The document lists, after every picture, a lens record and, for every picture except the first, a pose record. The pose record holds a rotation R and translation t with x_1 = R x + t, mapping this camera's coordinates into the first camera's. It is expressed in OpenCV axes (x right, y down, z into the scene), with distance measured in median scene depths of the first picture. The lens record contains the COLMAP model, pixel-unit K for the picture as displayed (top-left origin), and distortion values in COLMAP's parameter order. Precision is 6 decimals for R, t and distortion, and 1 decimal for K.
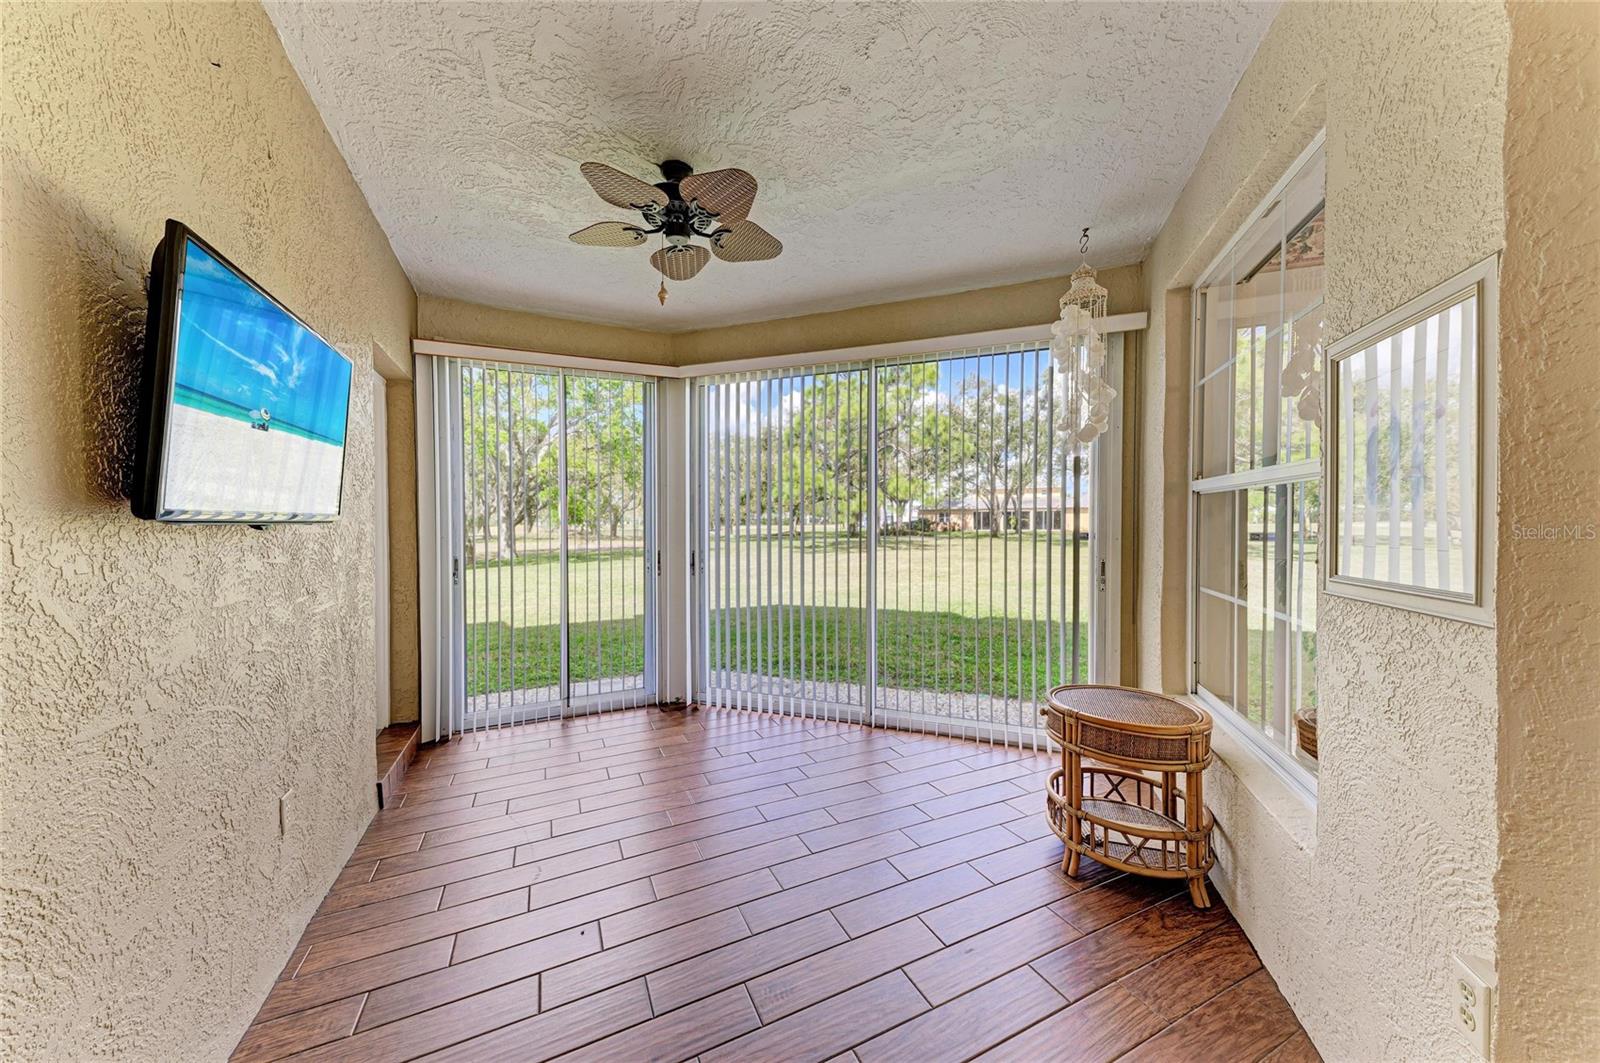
lens RADIAL K [[540.9, 0, 800.0], [0, 540.9, 531.5], [0, 0, 1]] dist [0.022375, -0.000074]
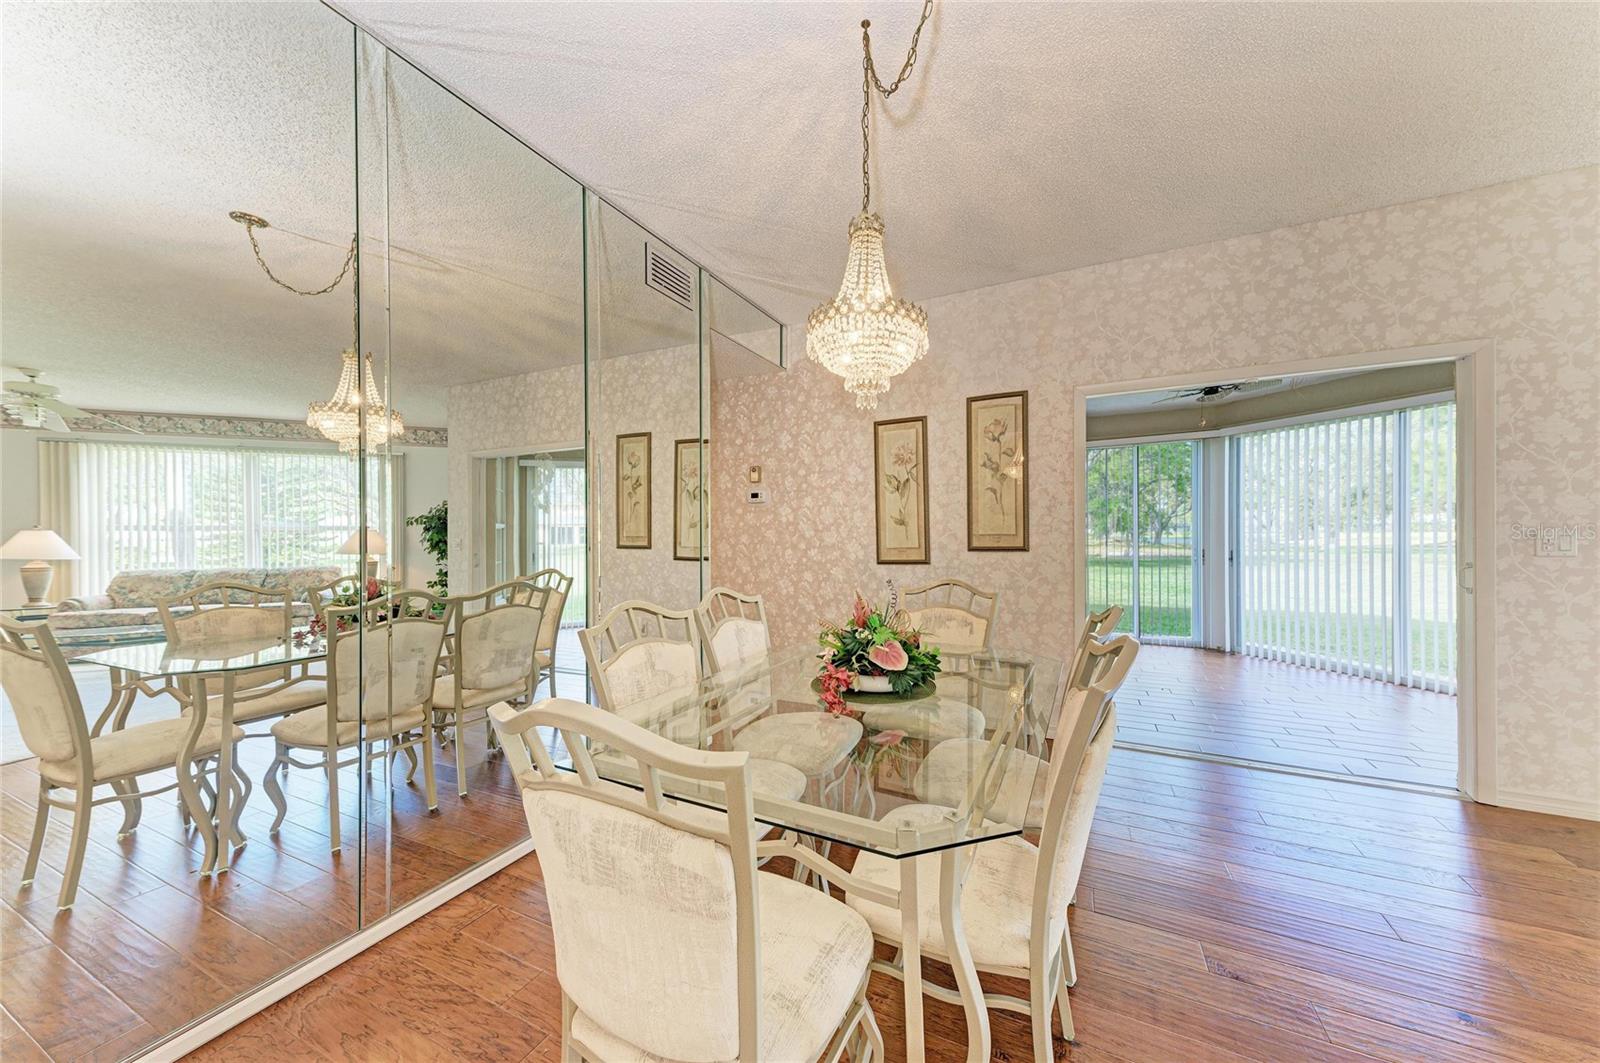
lens RADIAL K [[540.9, 0, 800.0], [0, 540.9, 531.5], [0, 0, 1]] dist [0.022375, -0.000074]
pose [[0.614553, -0.001857, -0.788873, 0.067229], [-0.008095, 0.999930, -0.008659, 0.002207], [0.788834, 0.011707, 0.614495, -0.220335]]
